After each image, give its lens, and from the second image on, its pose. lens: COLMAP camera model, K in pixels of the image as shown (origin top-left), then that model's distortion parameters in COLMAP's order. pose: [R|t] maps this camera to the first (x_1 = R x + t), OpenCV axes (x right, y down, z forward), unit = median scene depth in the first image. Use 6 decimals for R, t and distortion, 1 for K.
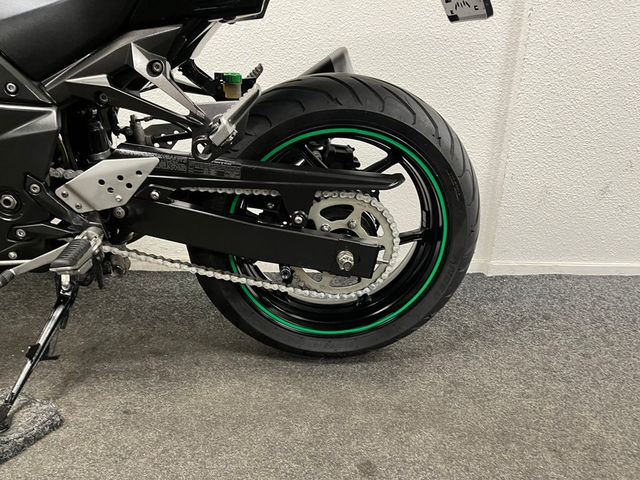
lens RADIAL K [[478.7, 0, 322.5], [0, 478.7, 240.6], [0, 0, 1]] dist [0.042531, -0.057417]
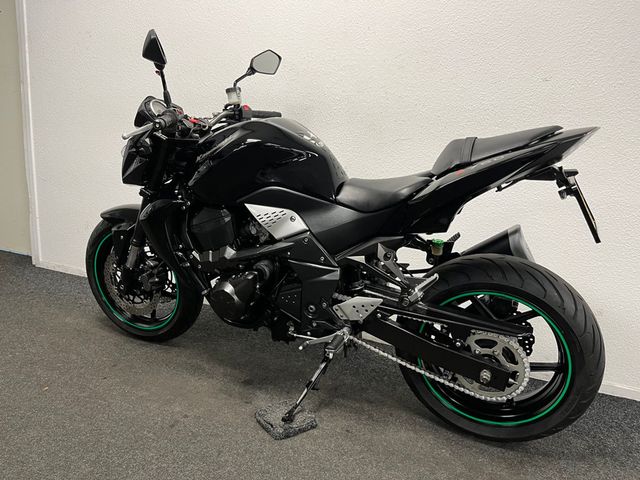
lens RADIAL K [[478.7, 0, 321.8], [0, 478.7, 237.7], [0, 0, 1]] dist [0.042531, -0.057417]
pose [[0.870712, 0.106768, -0.480065, 0.290225], [-0.158734, 0.984918, -0.068854, -0.212564], [0.465473, 0.136155, 0.874527, -0.701450]]
